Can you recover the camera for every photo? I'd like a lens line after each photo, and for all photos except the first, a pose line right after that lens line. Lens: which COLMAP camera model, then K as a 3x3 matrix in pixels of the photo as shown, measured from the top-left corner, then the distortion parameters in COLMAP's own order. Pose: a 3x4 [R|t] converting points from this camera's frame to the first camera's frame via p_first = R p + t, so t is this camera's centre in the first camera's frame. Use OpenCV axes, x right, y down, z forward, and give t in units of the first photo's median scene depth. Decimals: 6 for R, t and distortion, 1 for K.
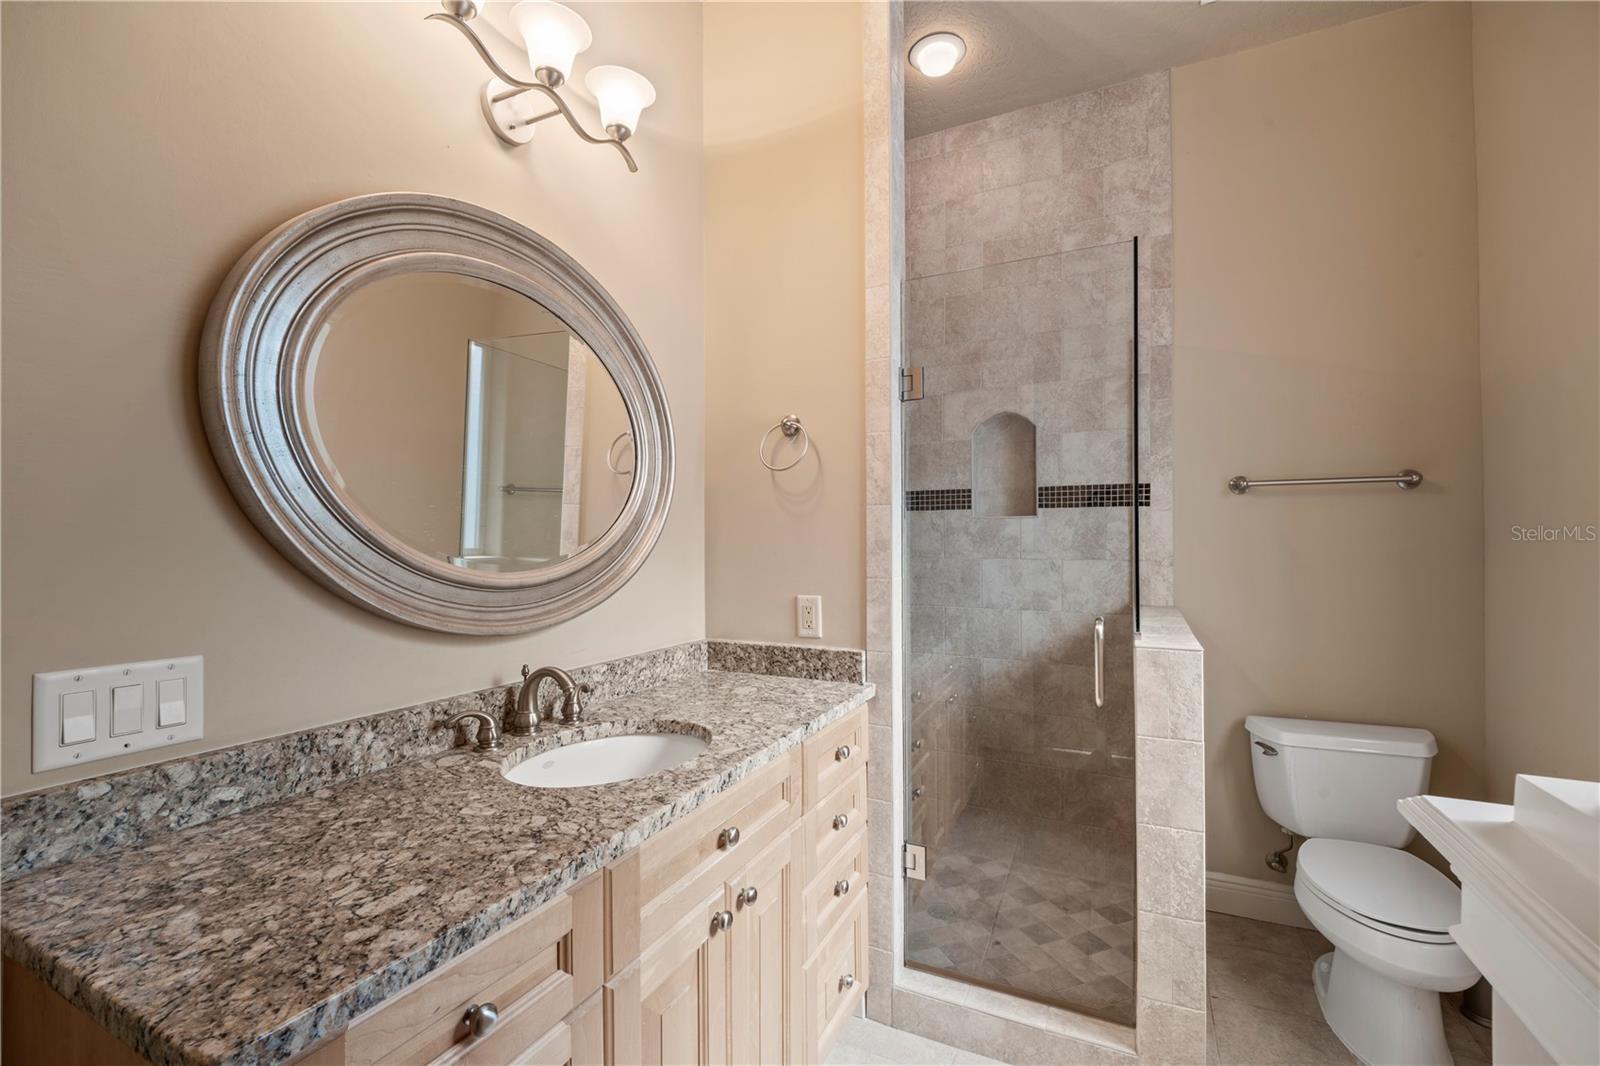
lens RADIAL K [[650.2, 0, 816.8], [0, 650.2, 531.3], [0, 0, 1]] dist [0.020803, -0.026943]
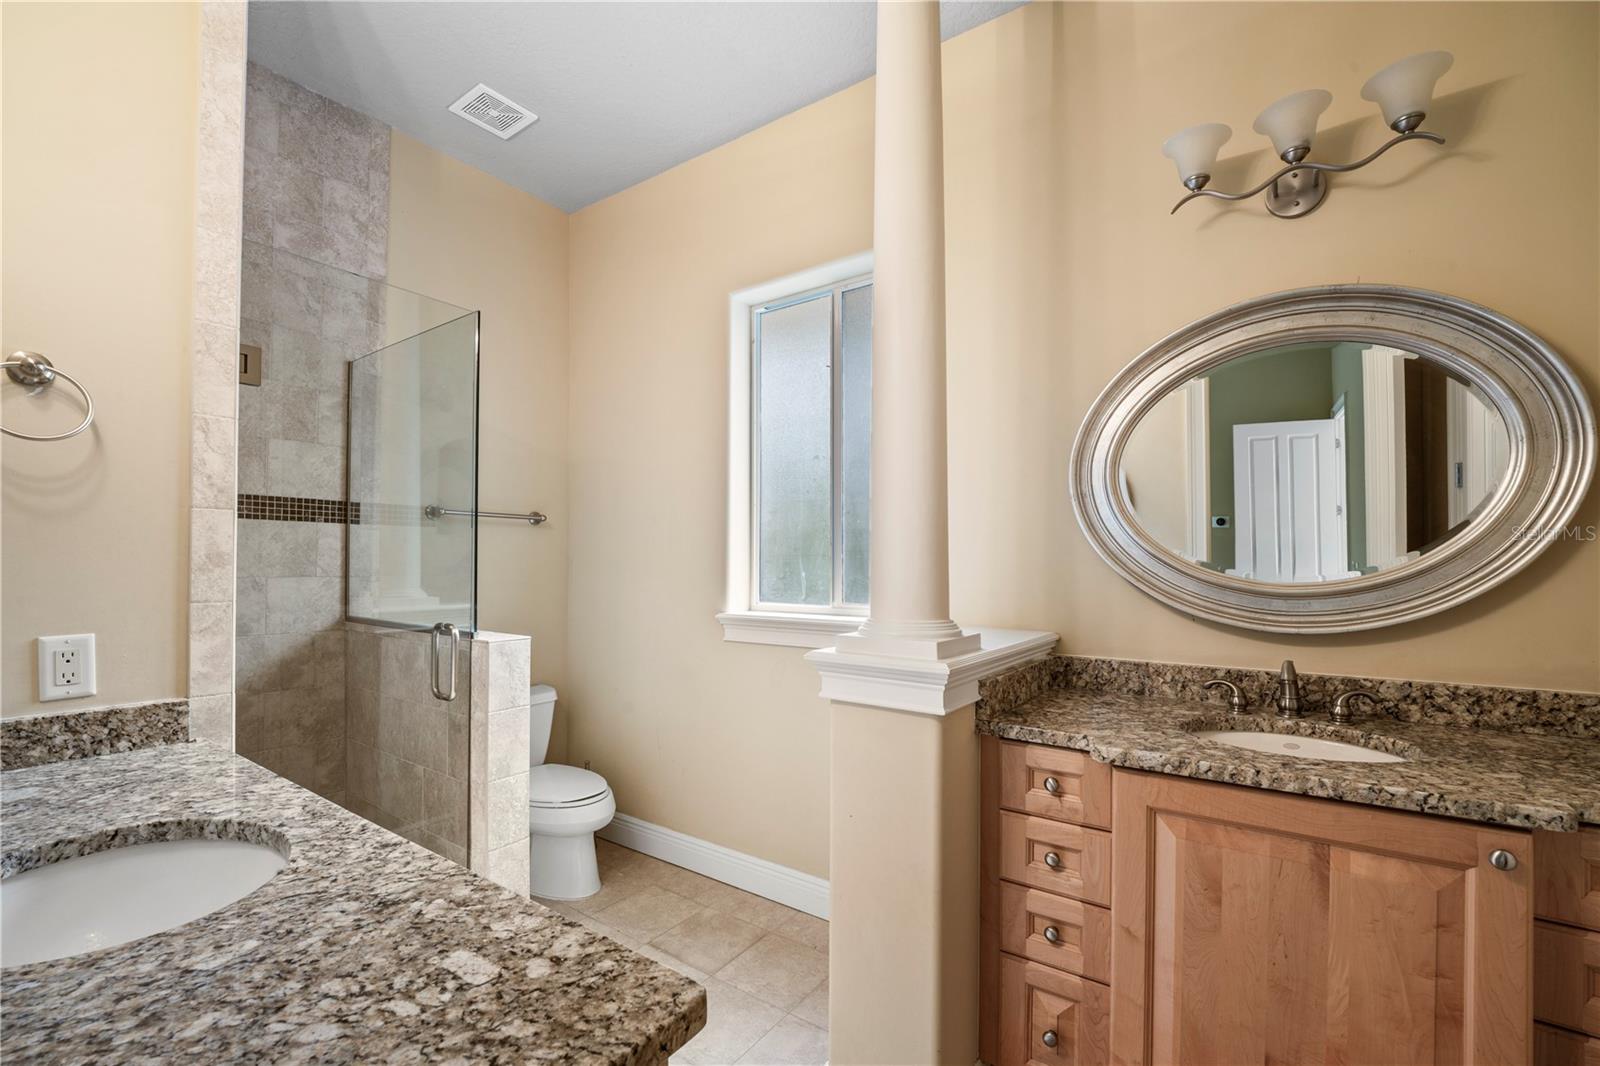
lens RADIAL K [[652.0, 0, 788.4], [0, 652.0, 539.2], [0, 0, 1]] dist [-0.000292, -0.000264]
pose [[0.207471, 0.038336, 0.977490, -0.517414], [-0.022823, 0.999150, -0.034341, 0.007572], [-0.977975, -0.015184, 0.208170, 0.150437]]
